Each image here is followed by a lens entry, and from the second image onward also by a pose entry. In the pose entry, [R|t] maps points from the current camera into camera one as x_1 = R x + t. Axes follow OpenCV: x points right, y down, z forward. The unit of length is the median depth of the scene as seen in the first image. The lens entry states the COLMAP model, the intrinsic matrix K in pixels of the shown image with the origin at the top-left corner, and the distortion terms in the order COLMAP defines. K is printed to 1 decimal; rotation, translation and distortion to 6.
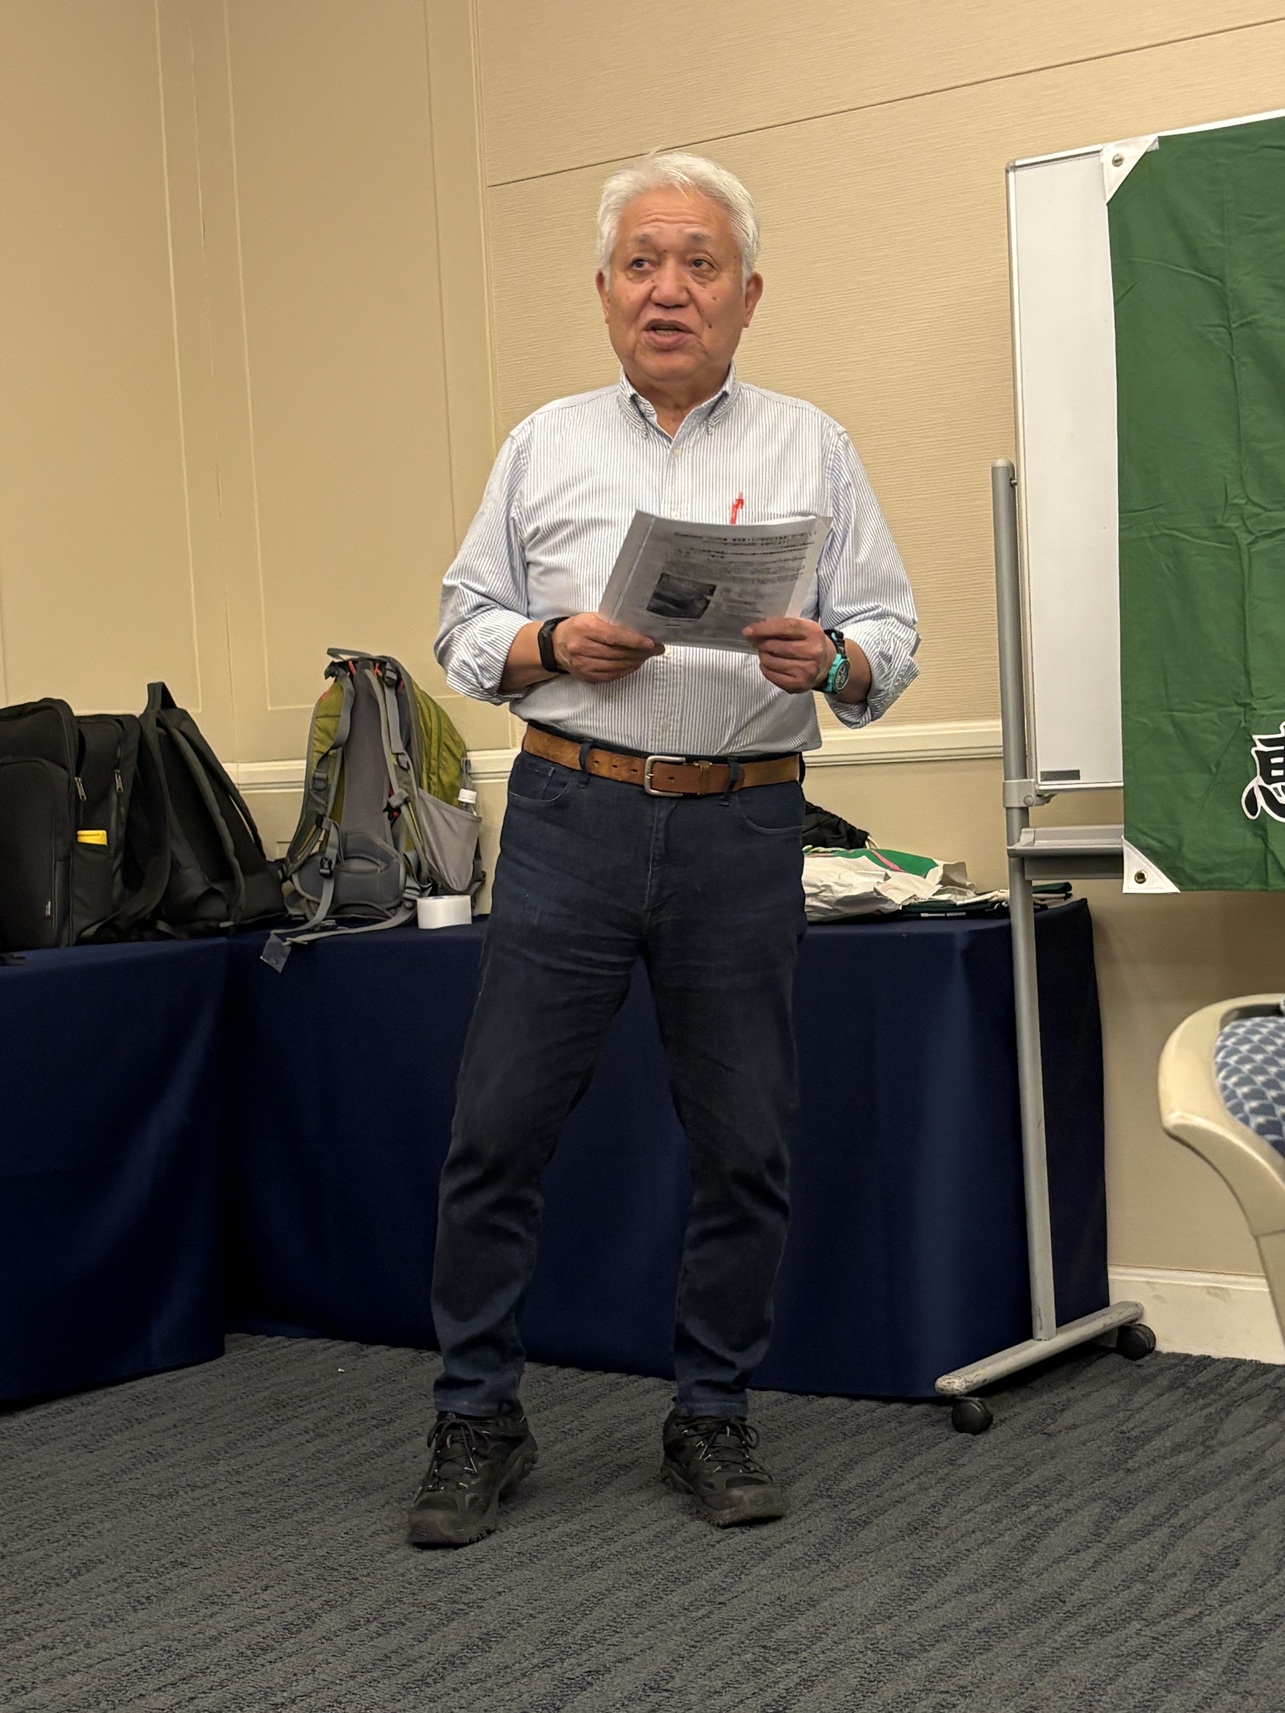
lens RADIAL K [[2546.4, 0, 642.5], [0, 2546.4, 856.5], [0, 0, 1]] dist [0.907037, -4.347818]
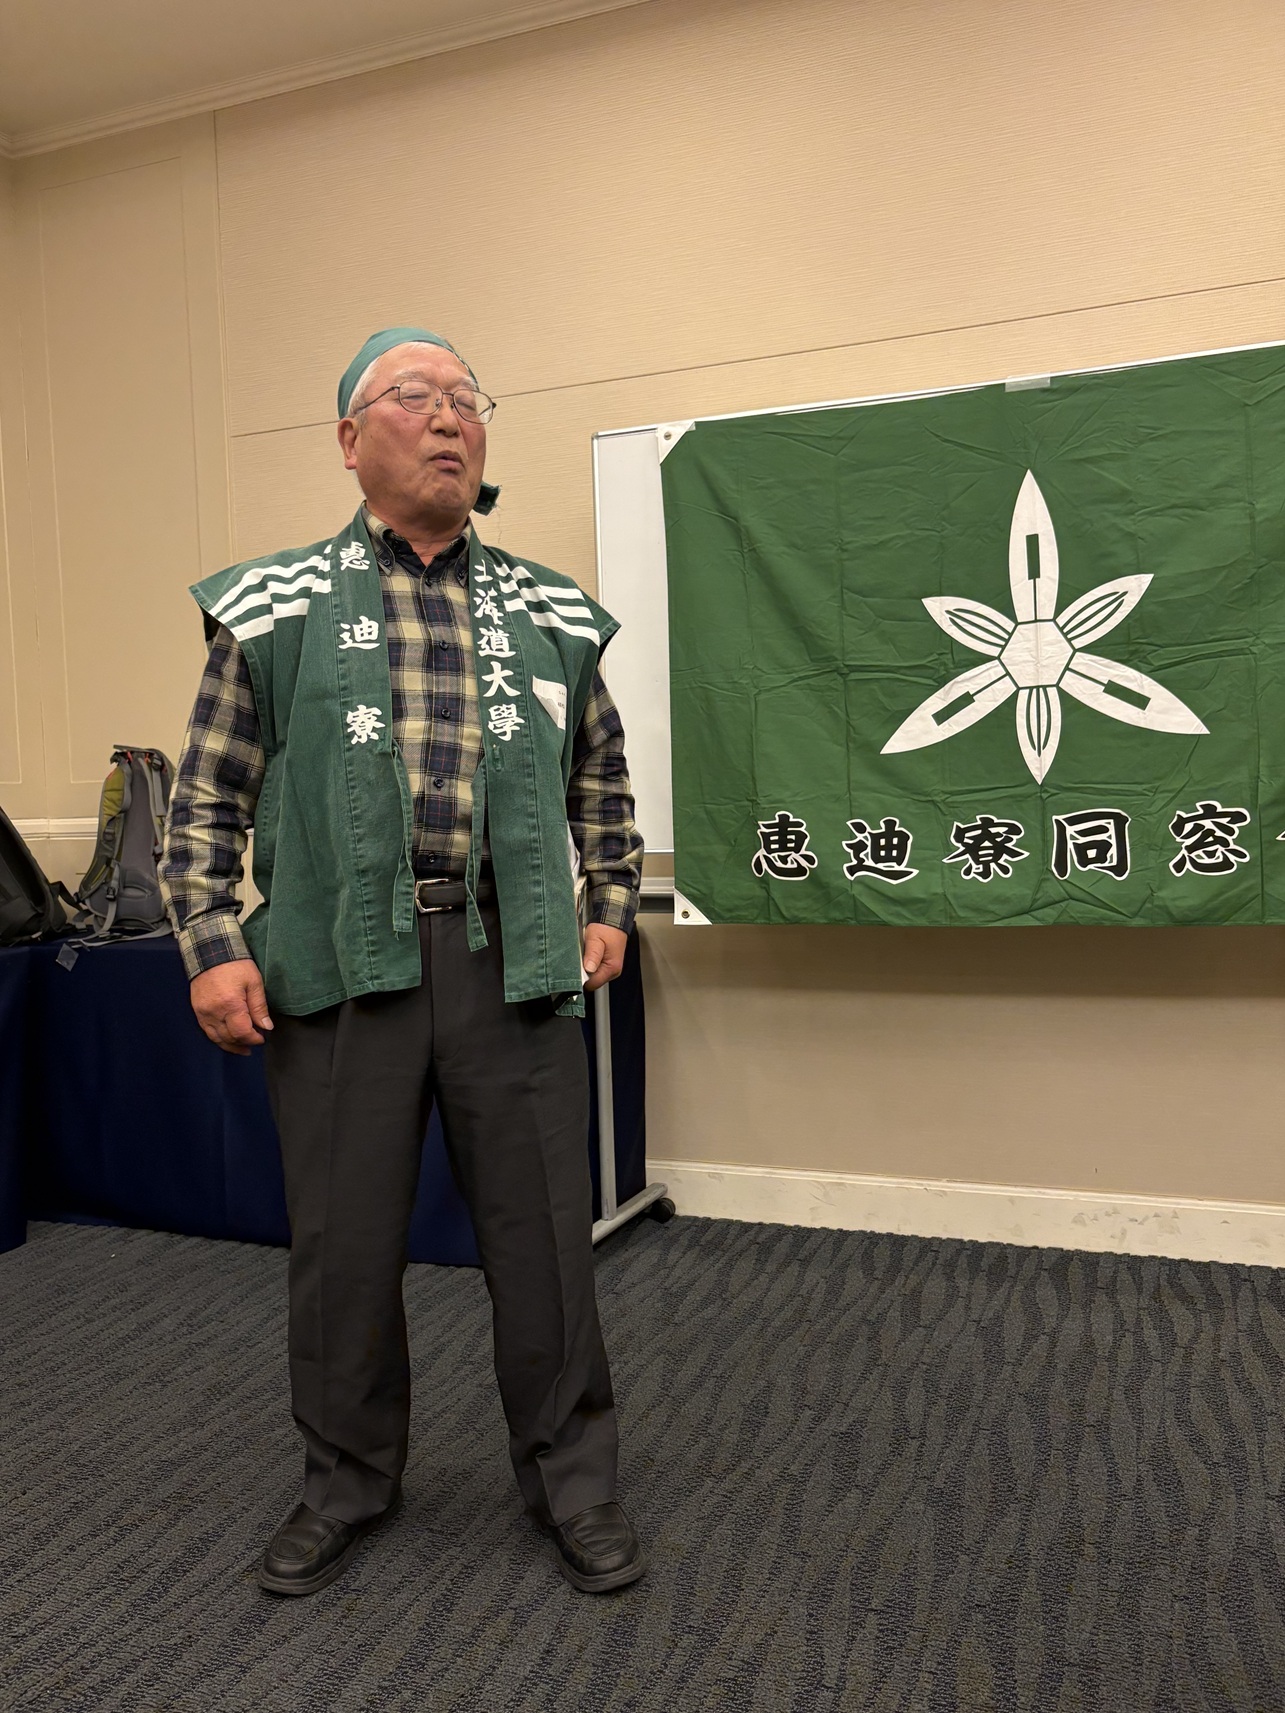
lens RADIAL K [[1380.8, 0, 642.5], [0, 1380.8, 856.5], [0, 0, 1]] dist [0.163624, -0.200313]
pose [[0.975482, 0.008098, 0.219932, -0.006547], [-0.006804, 0.999955, -0.006640, -0.019474], [-0.219976, 0.004981, 0.975493, 0.237882]]
